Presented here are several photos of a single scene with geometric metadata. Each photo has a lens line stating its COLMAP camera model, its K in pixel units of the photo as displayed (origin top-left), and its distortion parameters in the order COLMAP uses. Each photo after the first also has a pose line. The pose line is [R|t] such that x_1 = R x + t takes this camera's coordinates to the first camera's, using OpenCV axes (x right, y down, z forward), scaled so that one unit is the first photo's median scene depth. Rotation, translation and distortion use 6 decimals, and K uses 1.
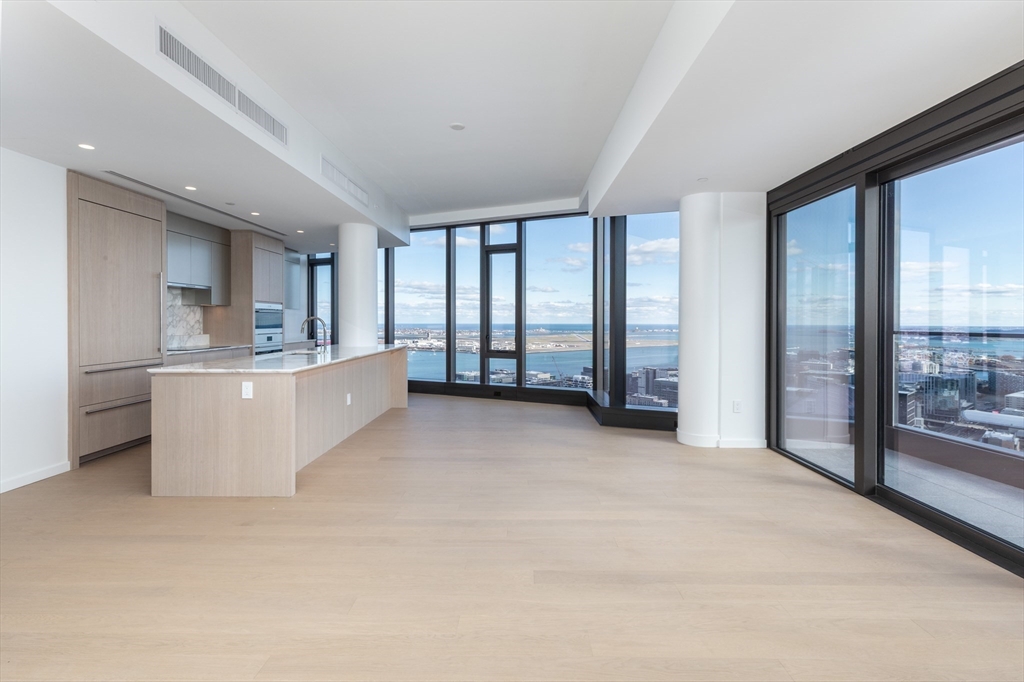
lens RADIAL K [[463.4, 0, 514.1], [0, 463.4, 320.2], [0, 0, 1]] dist [0.011727, 0.000086]
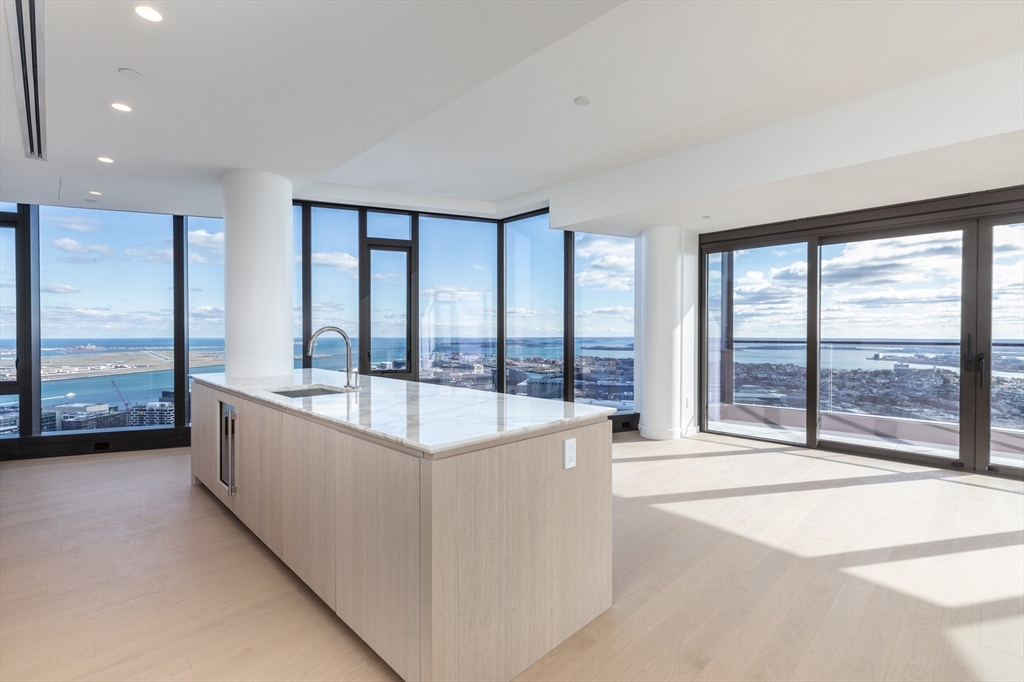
lens RADIAL K [[461.4, 0, 507.8], [0, 461.4, 335.6], [0, 0, 1]] dist [0.012710, 0.000145]
pose [[0.704620, -0.002787, 0.709579, -0.524387], [-0.000308, 0.999991, 0.004234, 0.000910], [-0.709585, -0.003202, 0.704613, 0.329963]]
